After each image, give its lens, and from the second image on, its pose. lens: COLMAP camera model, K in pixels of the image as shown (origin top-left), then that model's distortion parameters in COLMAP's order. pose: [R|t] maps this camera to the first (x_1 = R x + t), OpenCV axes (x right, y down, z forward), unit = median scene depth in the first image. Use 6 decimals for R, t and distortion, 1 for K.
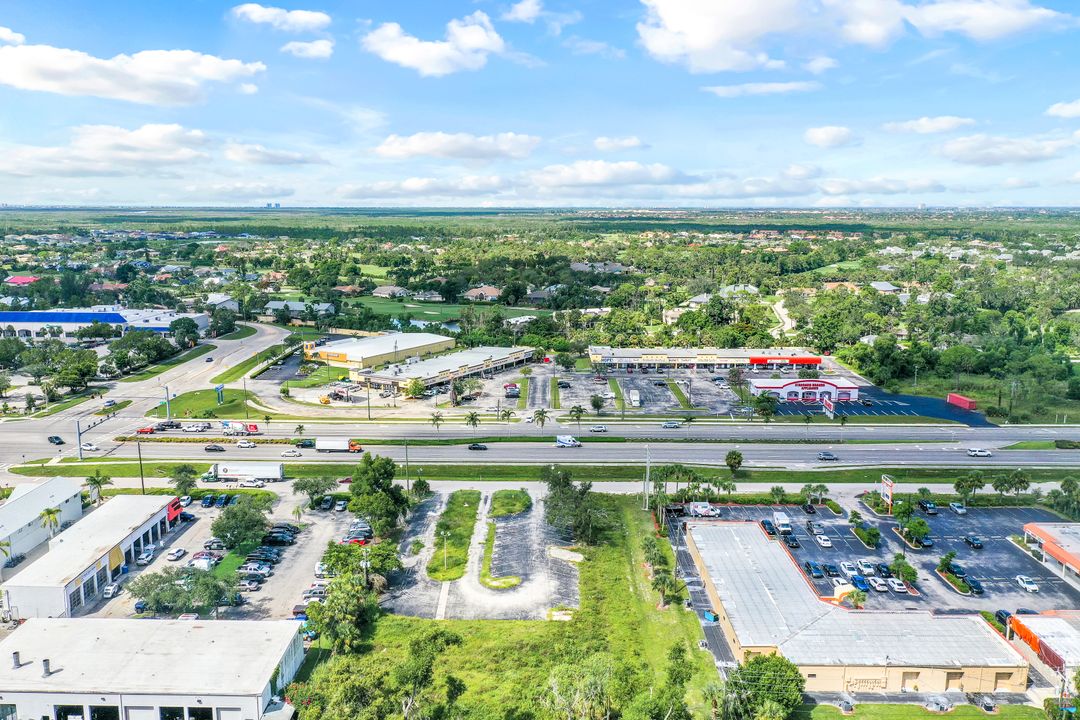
lens RADIAL K [[891.1, 0, 533.8], [0, 891.1, 358.0], [0, 0, 1]] dist [-0.001622, -0.003735]
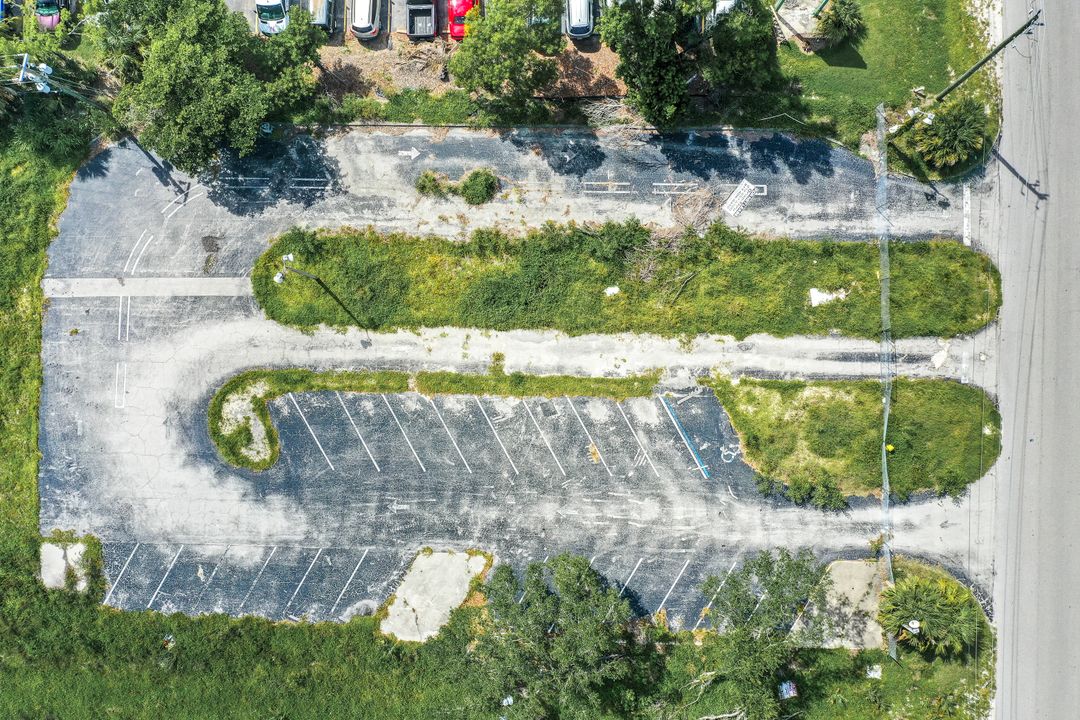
lens RADIAL K [[878.3, 0, 546.9], [0, 878.3, 326.5], [0, 0, 1]] dist [-0.005969, 0.002748]
pose [[-0.007522, 0.999815, -0.017707, -0.060730], [-0.134738, 0.016532, 0.990743, -0.128010], [0.990853, 0.009838, 0.134589, 0.885642]]
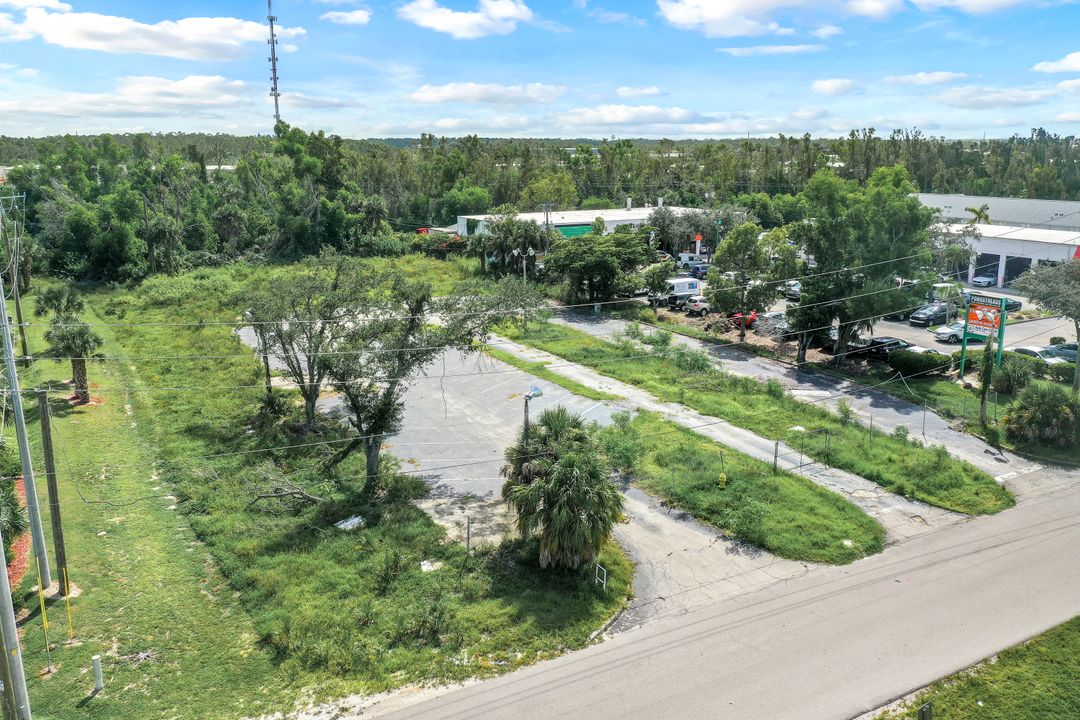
lens RADIAL K [[893.6, 0, 540.0], [0, 893.6, 360.0], [0, 0, 1]] dist [-0.007028, 0.001418]
pose [[-0.860889, 0.120346, -0.494355, 0.126336], [-0.088298, 0.921542, 0.378106, 0.051641], [0.501073, 0.369158, -0.782719, 1.192720]]
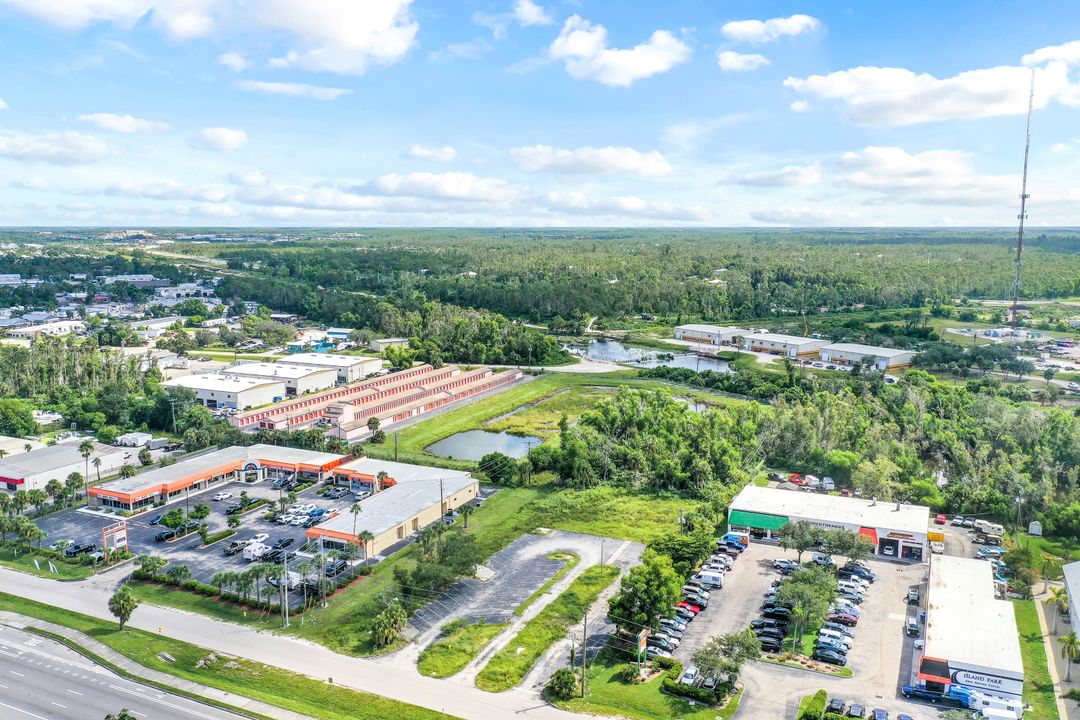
lens RADIAL K [[877.8, 0, 523.6], [0, 877.8, 358.6], [0, 0, 1]] dist [-0.002729, -0.001538]
pose [[-0.907223, -0.063860, 0.415775, -0.367456], [0.071296, 0.950766, 0.301598, -0.279729], [-0.414564, 0.303260, -0.858003, 1.574478]]
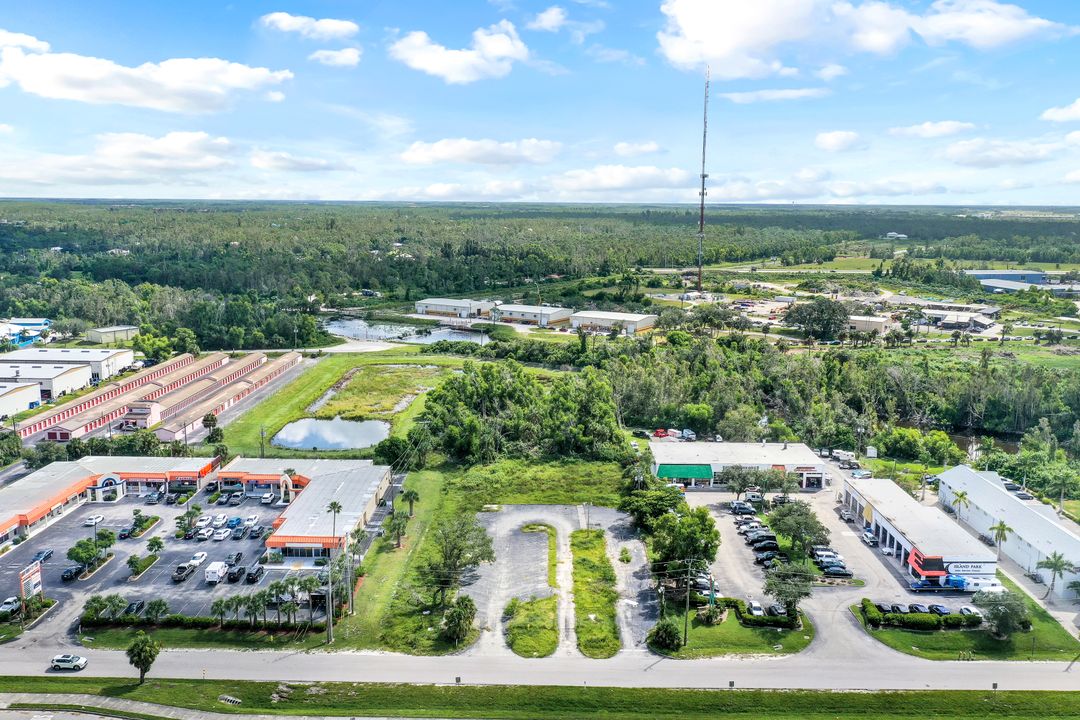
lens RADIAL K [[898.8, 0, 540.0], [0, 898.8, 360.0], [0, 0, 1]] dist [0.000022, -0.003147]
pose [[-0.999936, -0.011249, 0.000943, -0.032054], [-0.010257, 0.940339, 0.340084, -0.291049], [-0.004713, 0.340053, -0.940394, 1.663347]]
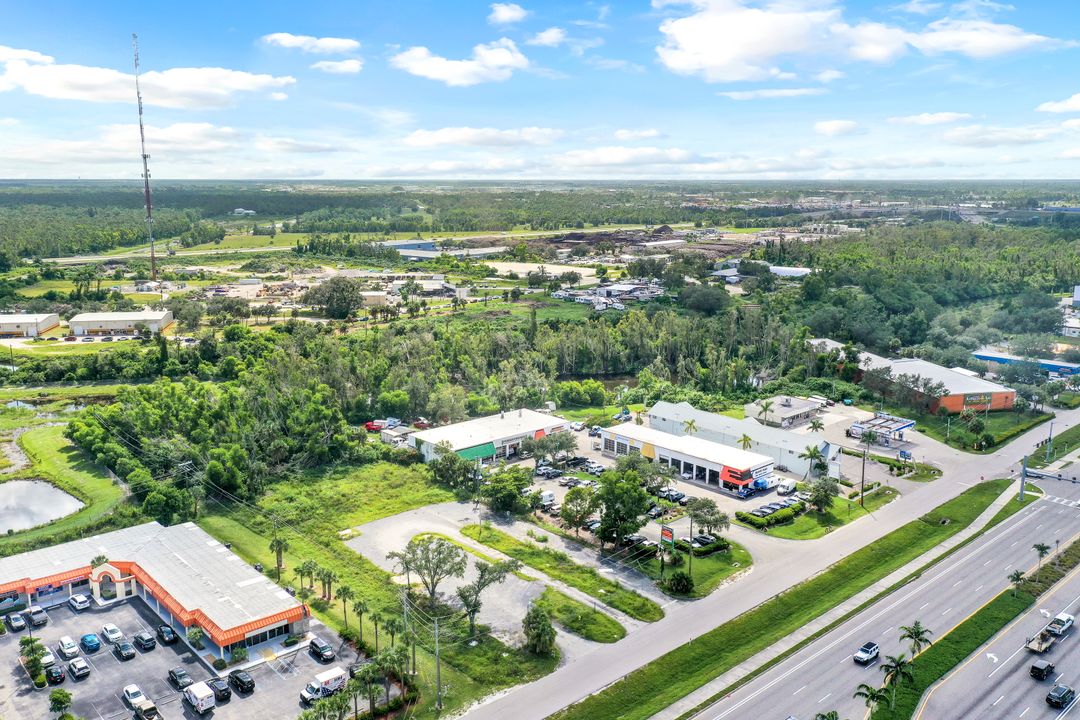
lens RADIAL K [[881.8, 0, 536.2], [0, 881.8, 356.7], [0, 0, 1]] dist [-0.003387, -0.001409]
pose [[-0.737601, 0.126799, -0.663225, 0.471323], [-0.121837, 0.941097, 0.315424, -0.277131], [0.664154, 0.313462, -0.678705, 1.461571]]
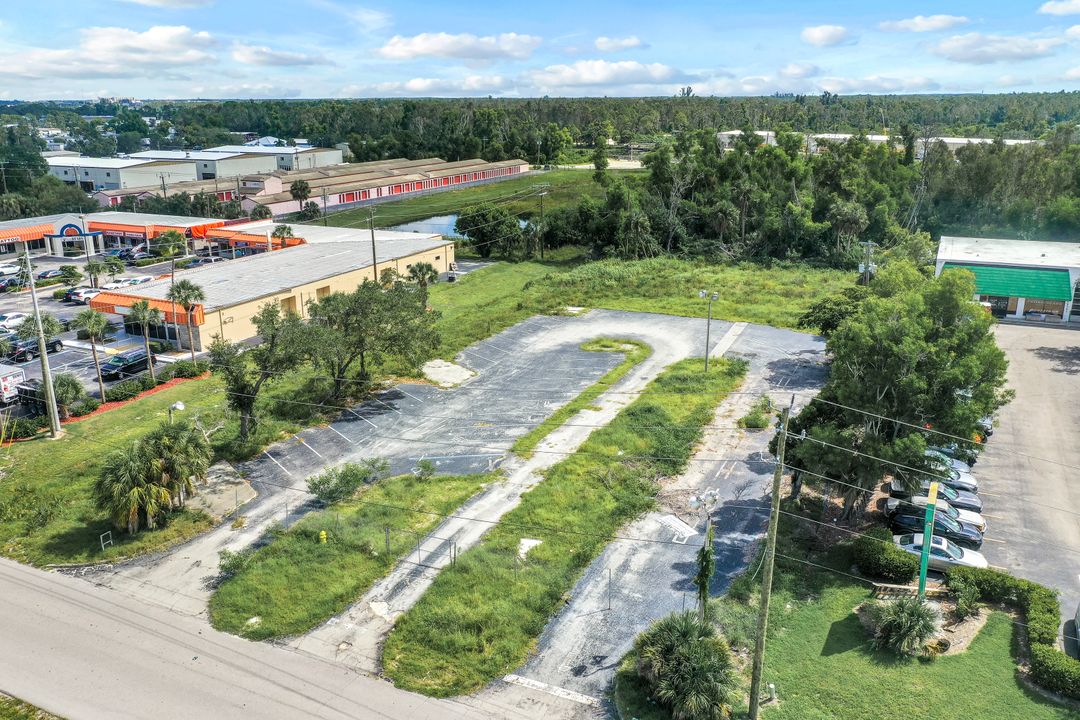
lens RADIAL K [[861.5, 0, 527.0], [0, 861.5, 406.9], [0, 0, 1]] dist [-0.004651, -0.003305]
pose [[-0.906168, -0.138803, 0.399492, -0.169864], [0.077791, 0.873785, 0.480050, 0.017292], [-0.415703, 0.466083, -0.780998, 1.197865]]
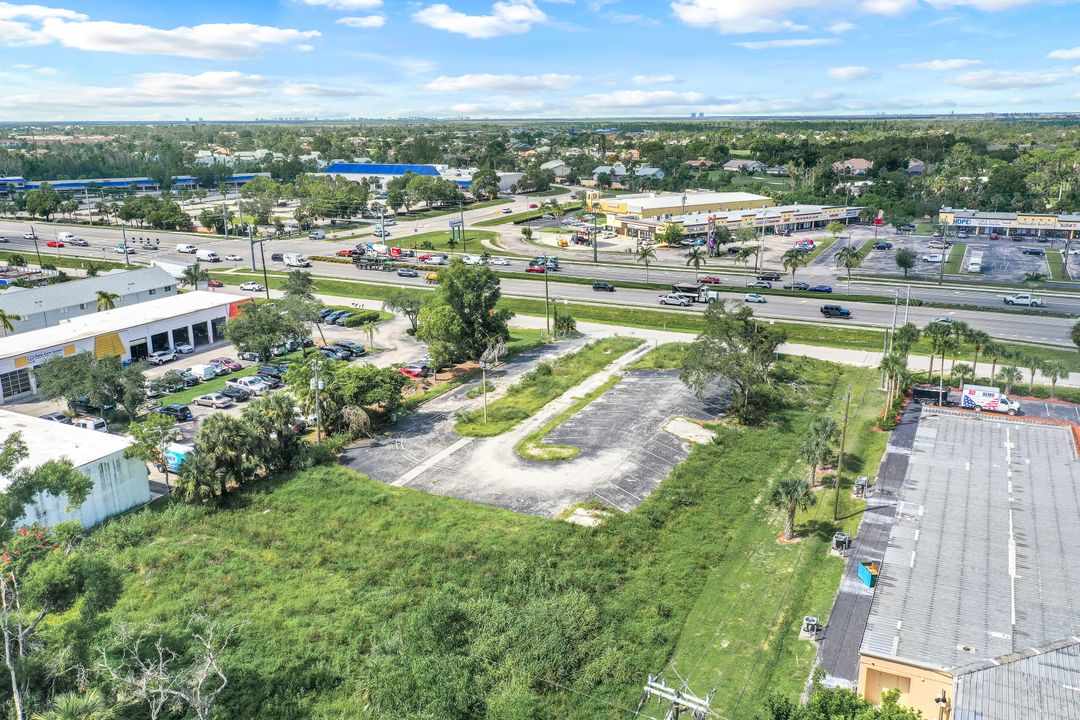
lens RADIAL K [[881.8, 0, 536.2], [0, 881.8, 356.7], [0, 0, 1]] dist [-0.003387, -0.001409]
pose [[0.895822, 0.105319, -0.431754, 0.171731], [-0.063466, 0.991873, 0.110268, 0.099750], [0.439859, -0.071379, 0.895226, 0.379677]]
